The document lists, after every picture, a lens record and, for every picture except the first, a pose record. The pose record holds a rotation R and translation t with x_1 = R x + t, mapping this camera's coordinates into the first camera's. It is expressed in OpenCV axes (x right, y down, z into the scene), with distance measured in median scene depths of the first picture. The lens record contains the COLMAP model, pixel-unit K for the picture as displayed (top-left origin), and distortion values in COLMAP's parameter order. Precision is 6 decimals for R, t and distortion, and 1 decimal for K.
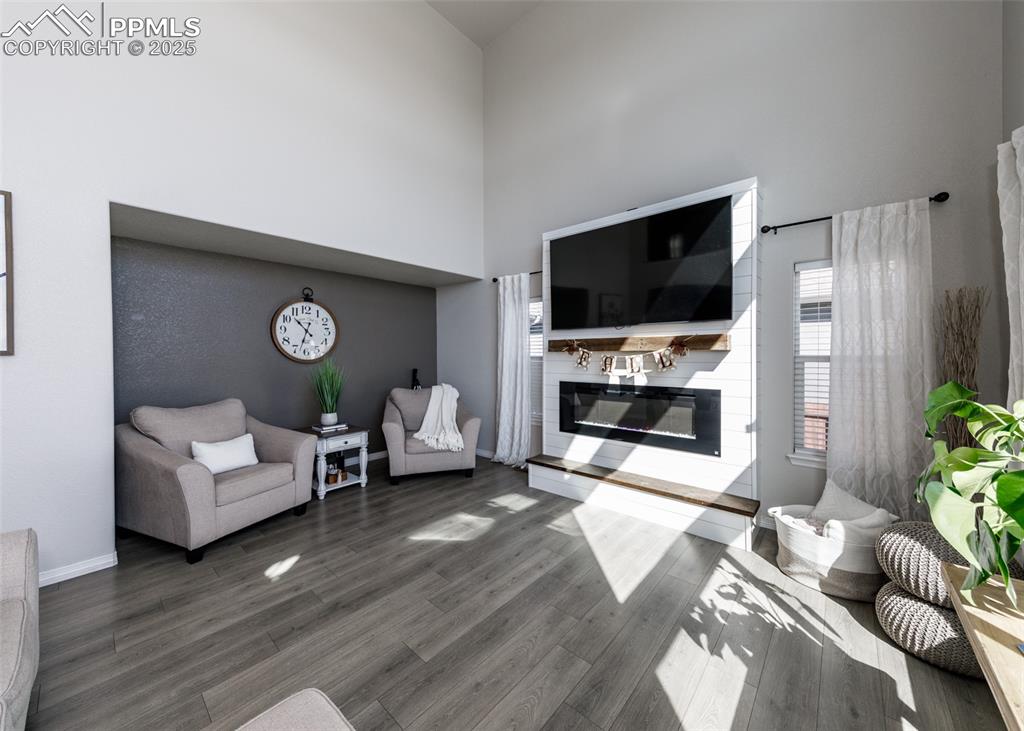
lens RADIAL K [[375.2, 0, 512.4], [0, 375.2, 356.6], [0, 0, 1]] dist [0.008698, -0.000059]
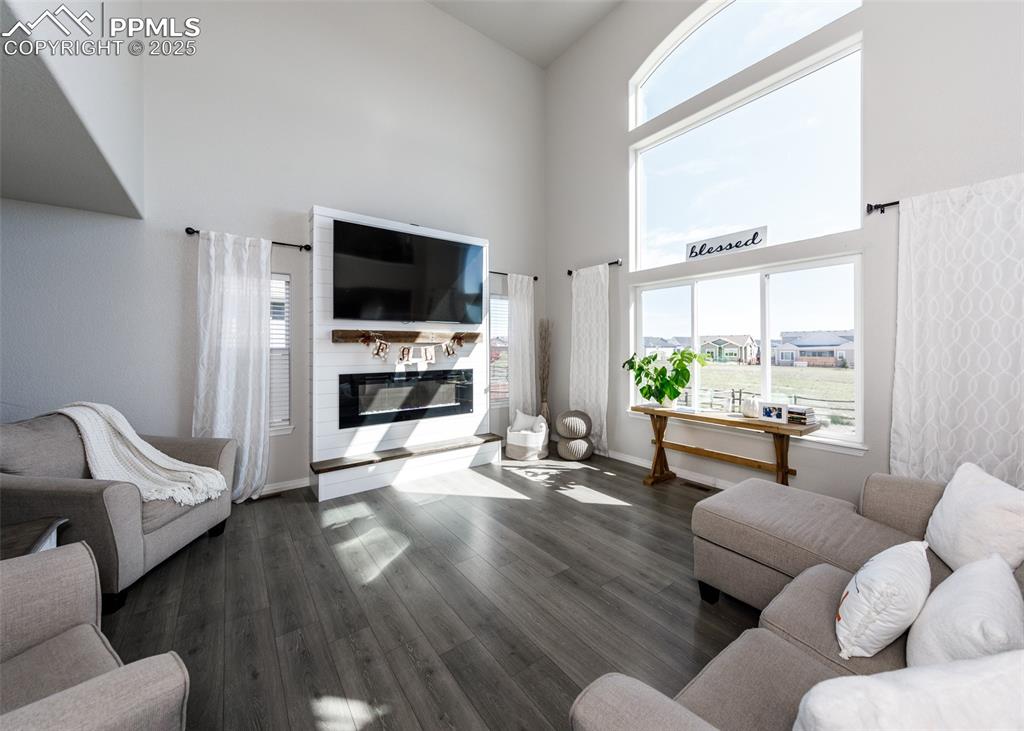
lens RADIAL K [[381.5, 0, 512.3], [0, 381.5, 345.1], [0, 0, 1]] dist [0.000532, -0.000033]
pose [[0.205599, 0.004949, 0.978624, -0.823628], [0.008020, 0.999945, -0.006742, 0.003266], [-0.978604, 0.009234, 0.205548, 0.458043]]
